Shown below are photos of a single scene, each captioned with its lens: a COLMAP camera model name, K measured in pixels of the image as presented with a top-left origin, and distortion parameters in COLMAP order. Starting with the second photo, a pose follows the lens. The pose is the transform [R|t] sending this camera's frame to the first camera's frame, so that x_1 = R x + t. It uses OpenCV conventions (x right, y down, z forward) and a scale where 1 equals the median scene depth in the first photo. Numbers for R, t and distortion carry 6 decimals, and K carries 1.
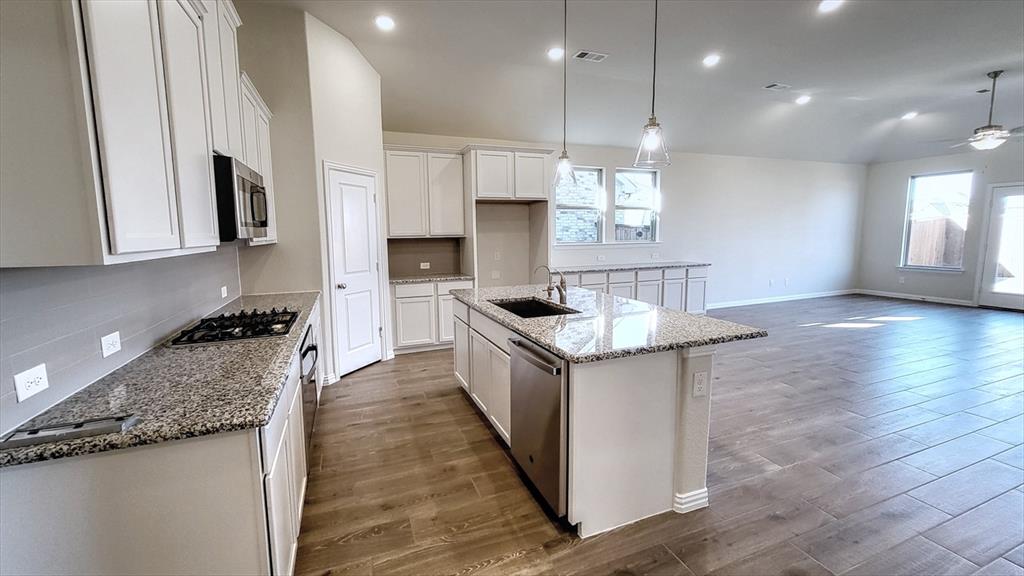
lens RADIAL K [[407.8, 0, 507.1], [0, 407.8, 281.8], [0, 0, 1]] dist [-0.011229, 0.000212]
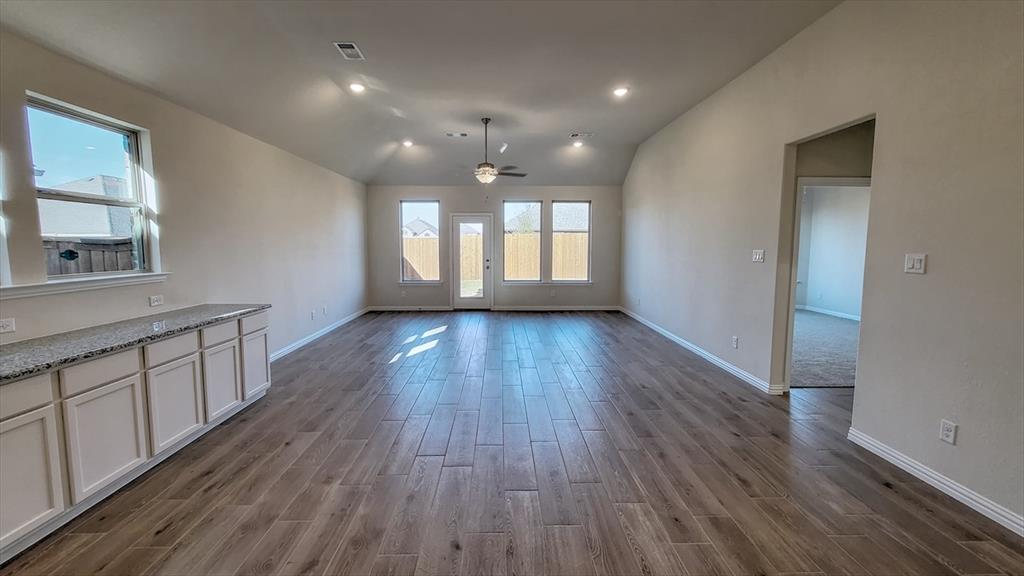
lens RADIAL K [[407.8, 0, 507.1], [0, 407.8, 281.8], [0, 0, 1]] dist [-0.011229, 0.000212]
pose [[0.350524, -0.070272, 0.933914, 0.052565], [0.108461, 0.993517, 0.034048, -0.056879], [-0.930252, 0.089358, 0.355874, 0.421432]]
